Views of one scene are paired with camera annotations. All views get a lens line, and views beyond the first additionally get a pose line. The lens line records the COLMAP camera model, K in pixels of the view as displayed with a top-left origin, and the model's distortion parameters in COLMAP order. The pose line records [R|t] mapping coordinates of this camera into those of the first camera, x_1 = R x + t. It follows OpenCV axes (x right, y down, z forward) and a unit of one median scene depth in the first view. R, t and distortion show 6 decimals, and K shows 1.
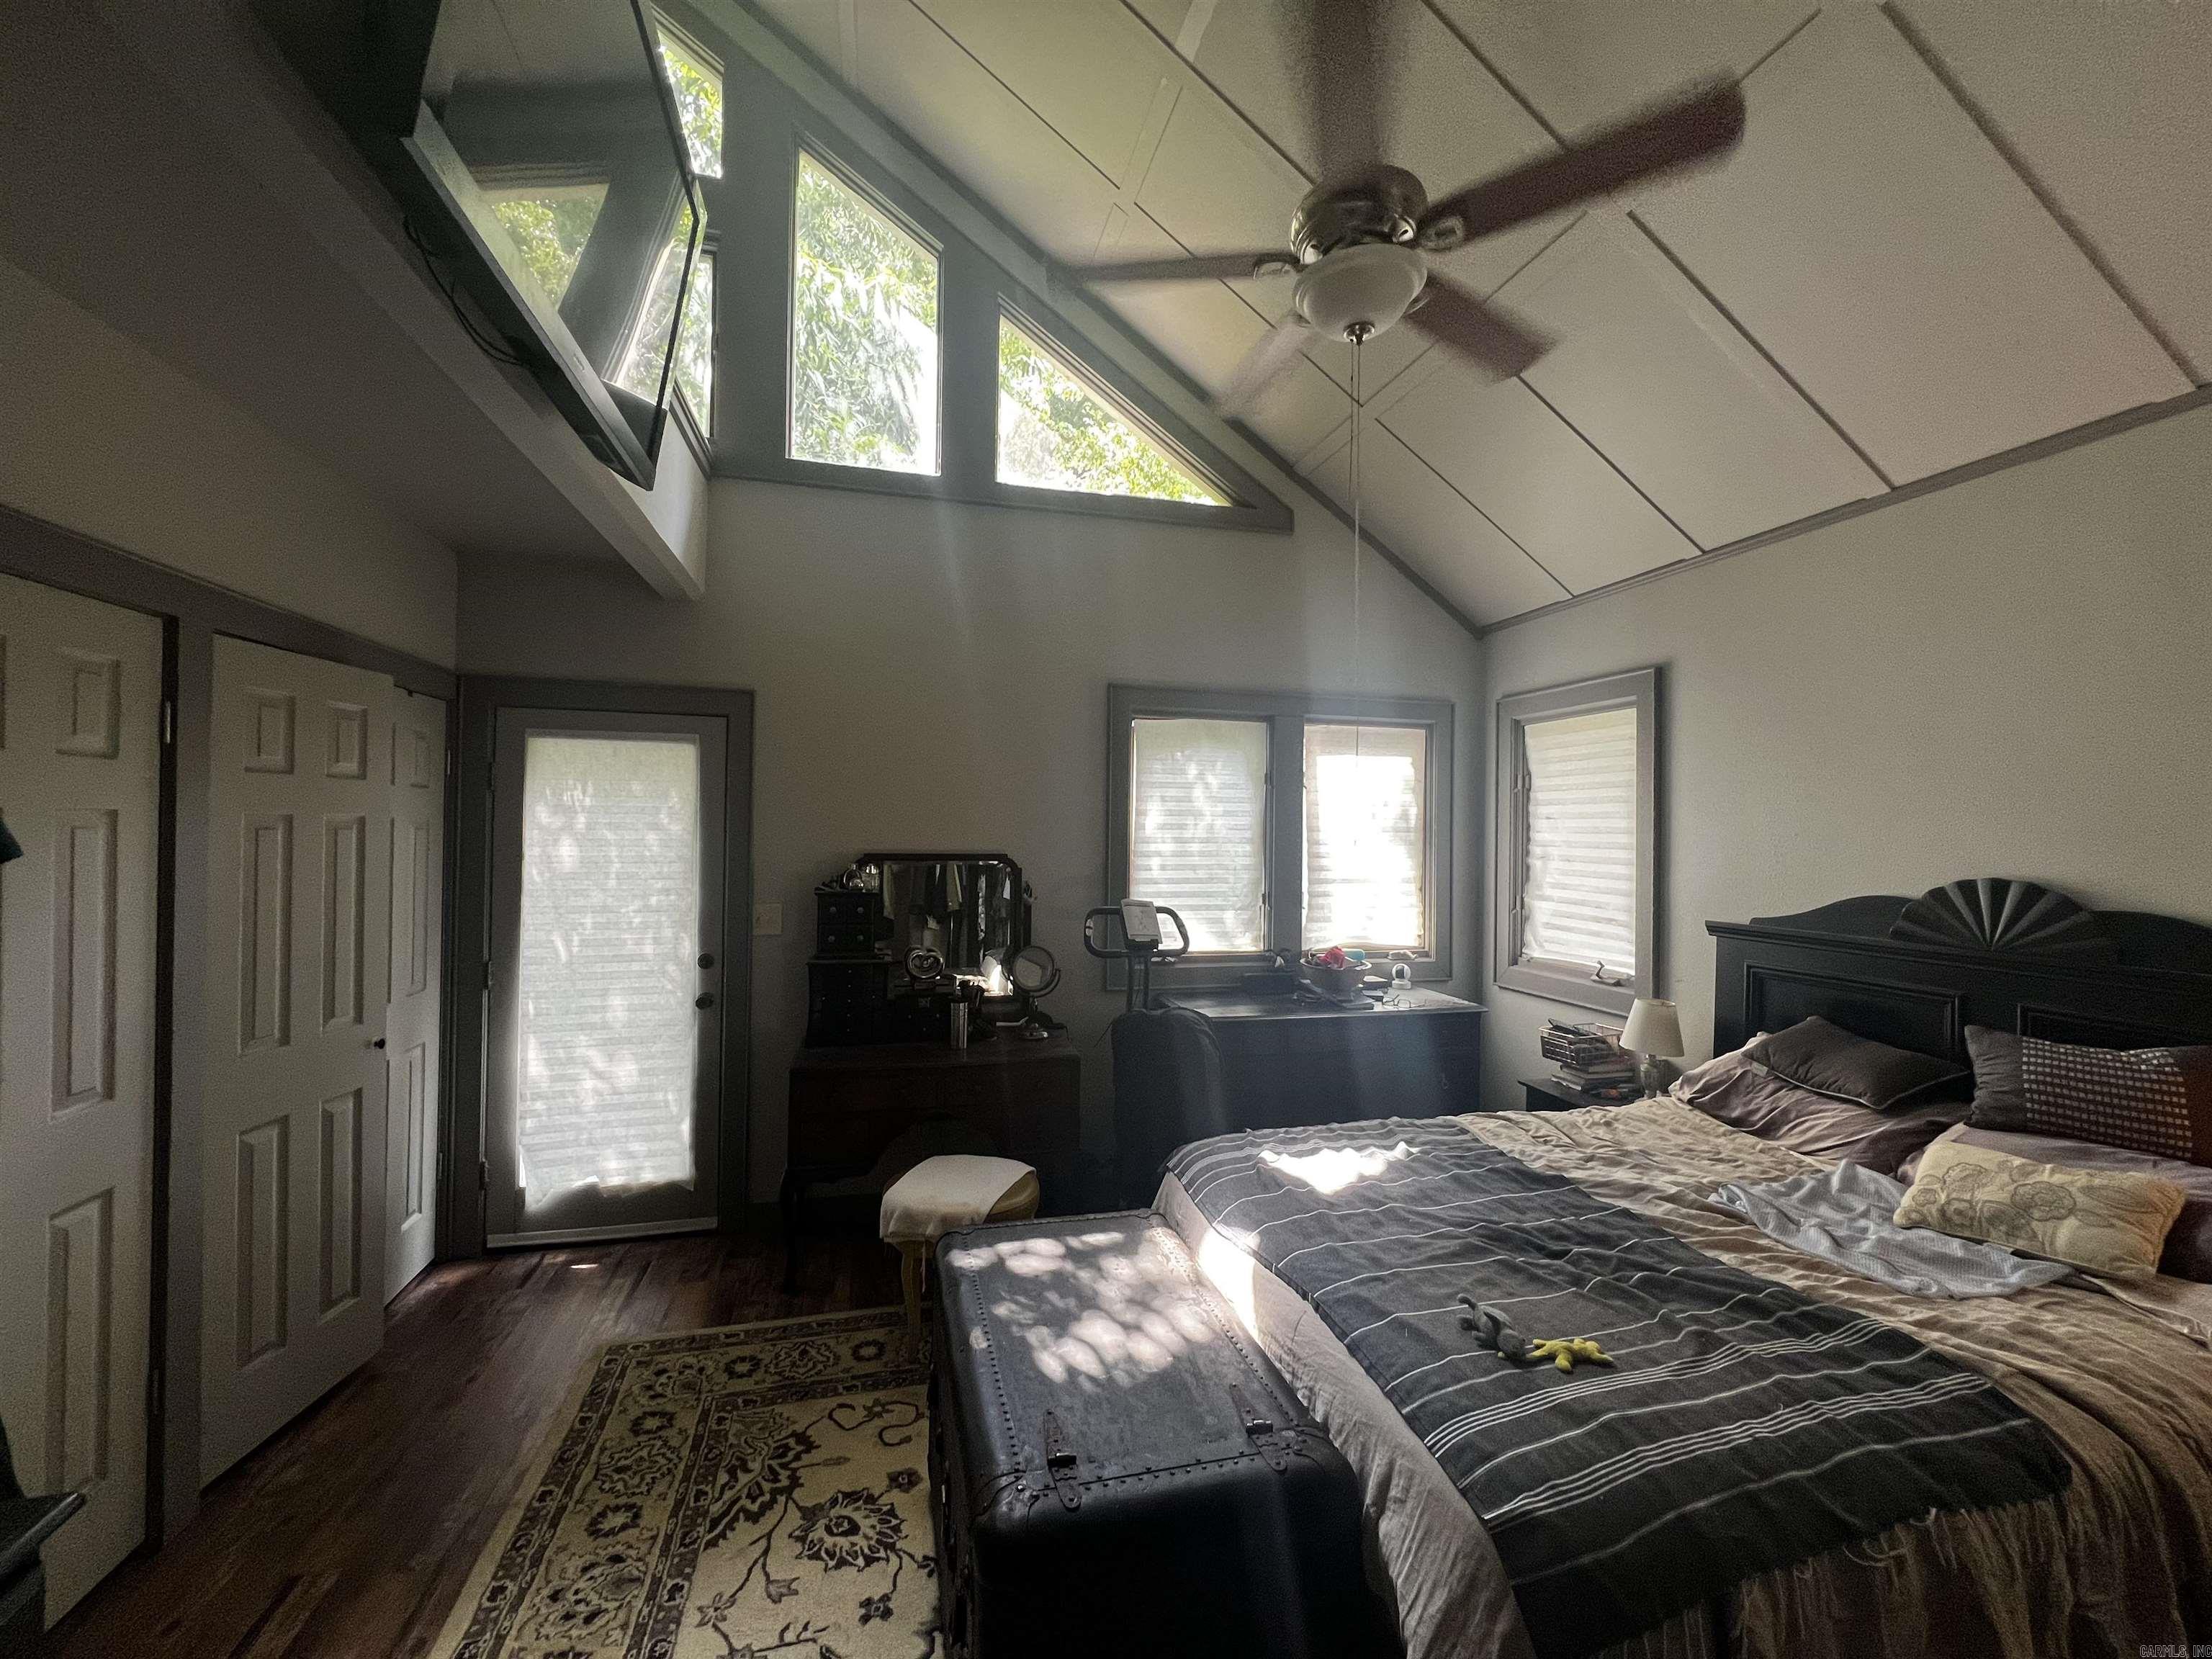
lens RADIAL K [[890.8, 0, 1097.5], [0, 890.8, 821.3], [0, 0, 1]] dist [0.000061, 0.000577]
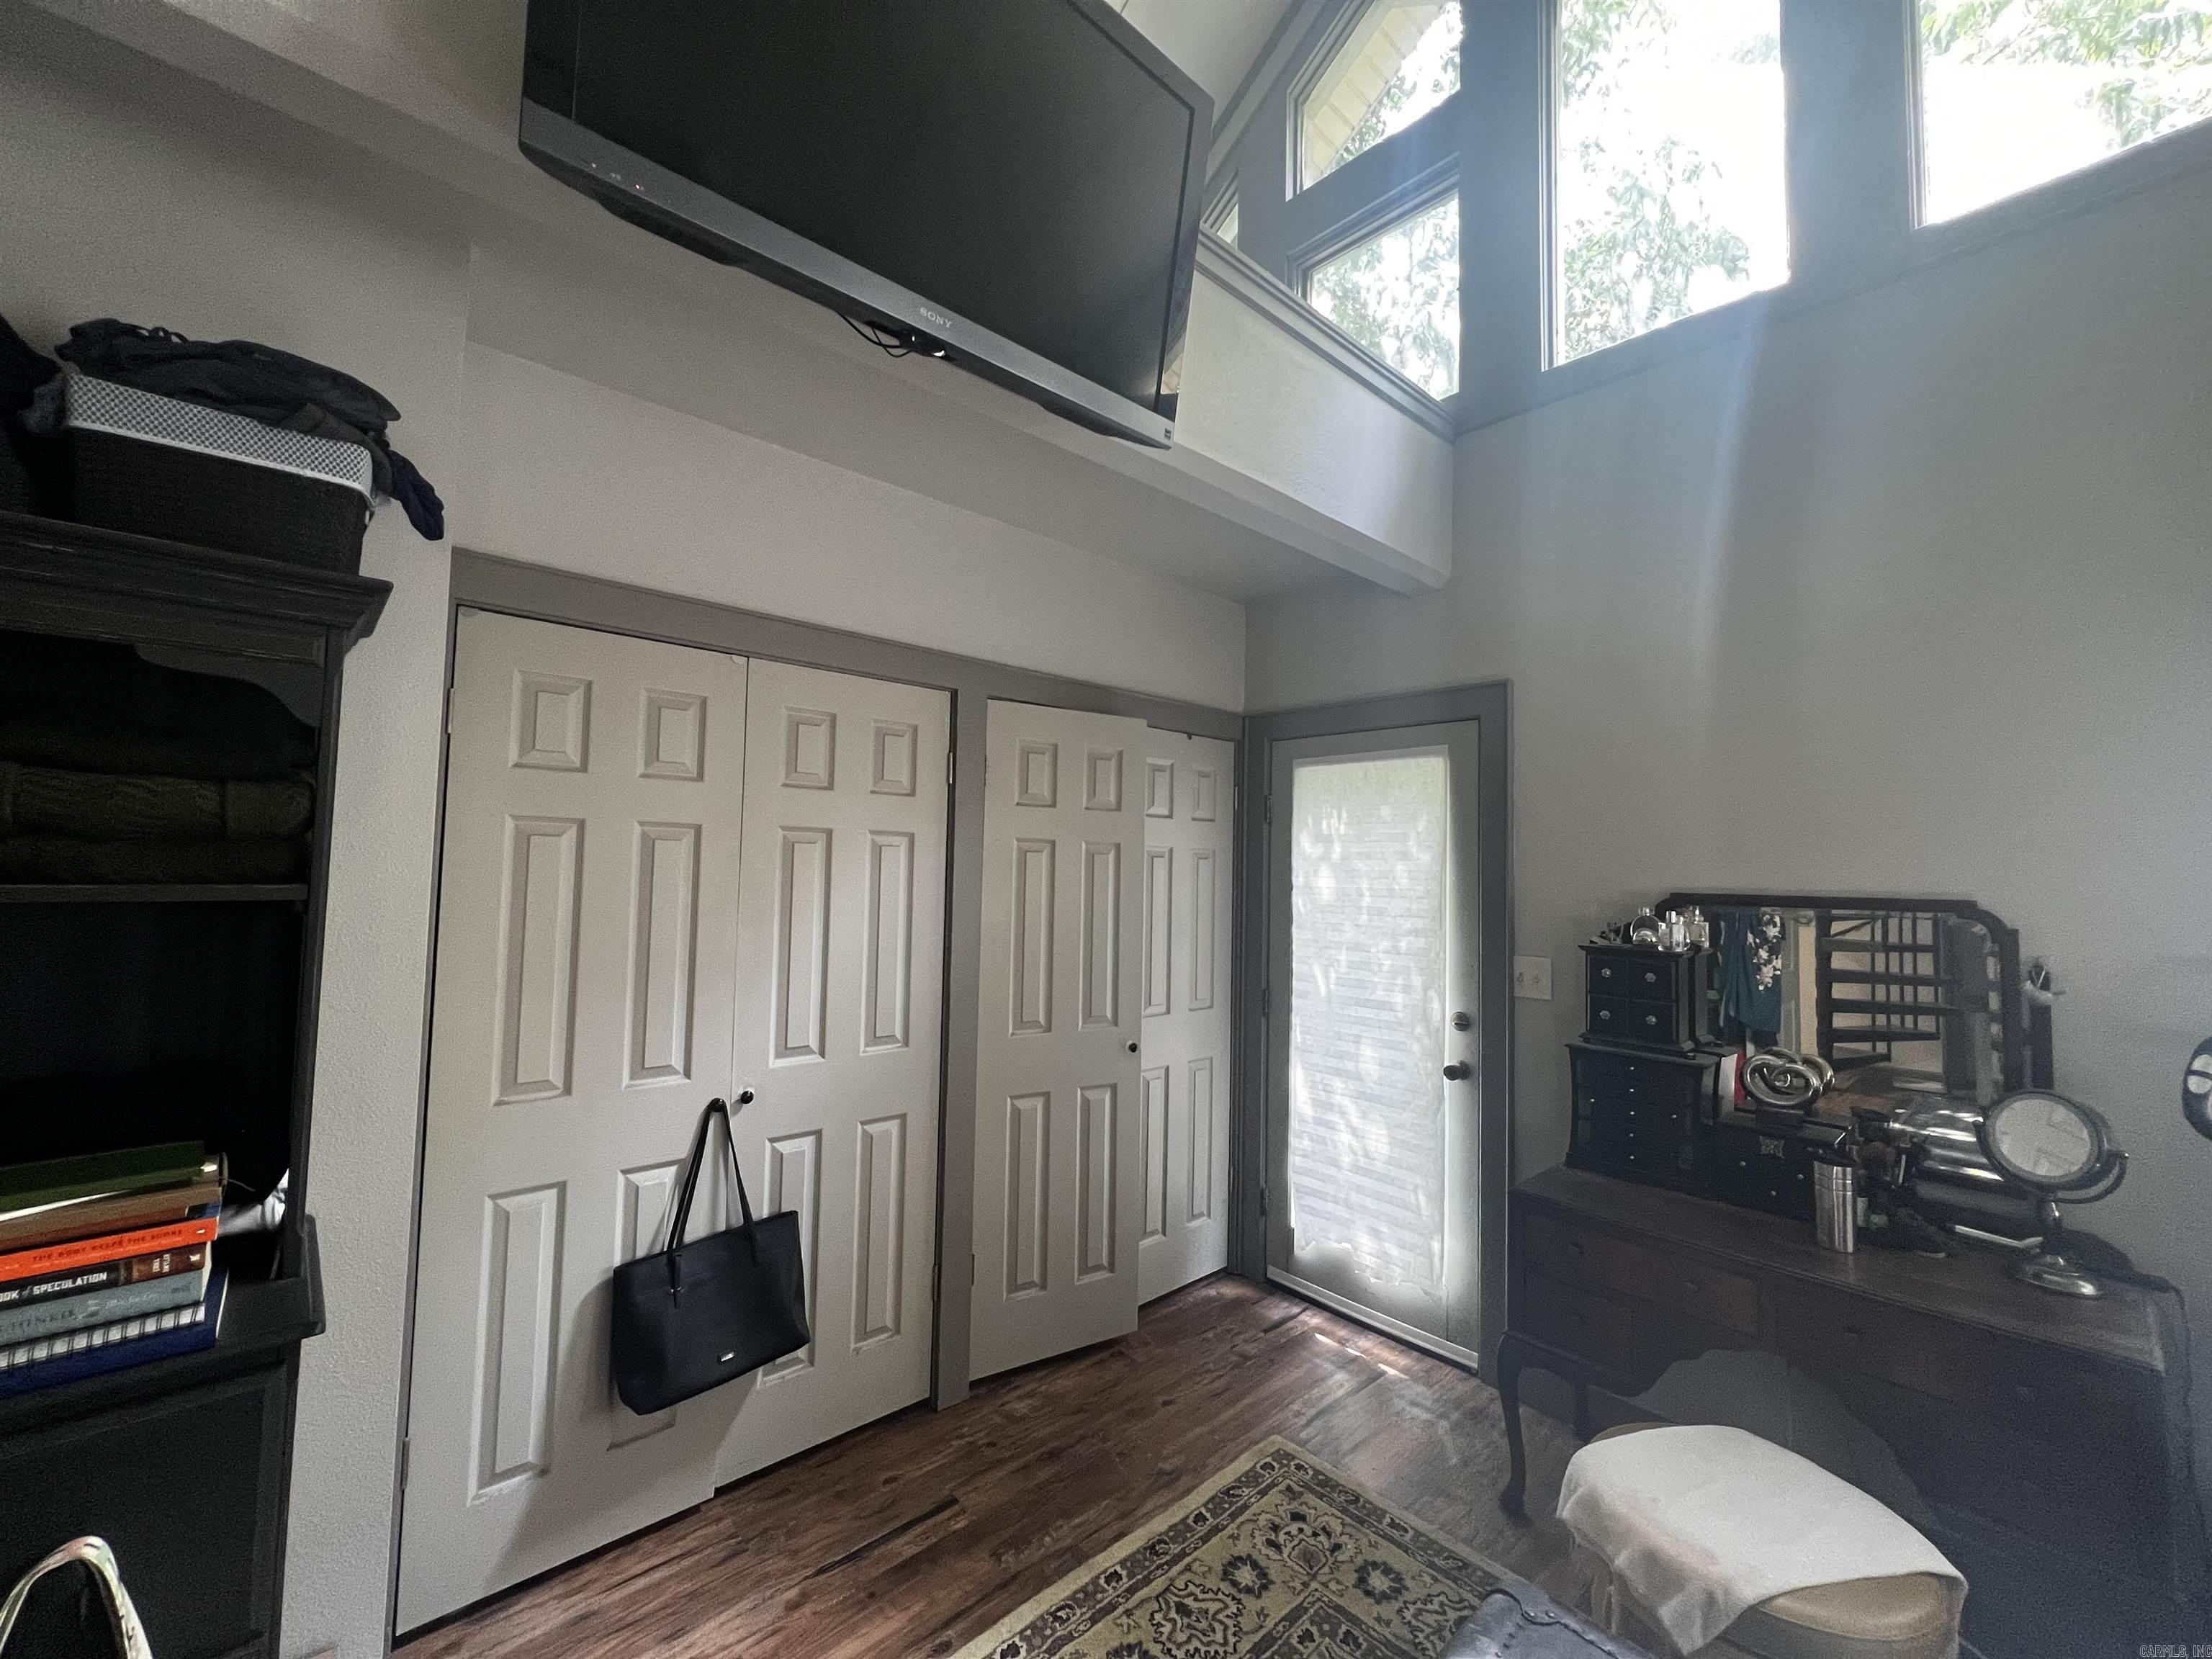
lens RADIAL K [[890.8, 0, 1097.5], [0, 890.8, 821.3], [0, 0, 1]] dist [0.000061, 0.000577]
pose [[0.470194, -0.049143, -0.881194, 0.132363], [-0.004949, 0.998286, -0.058314, 0.025232], [0.882549, 0.031780, 0.469145, 0.336978]]
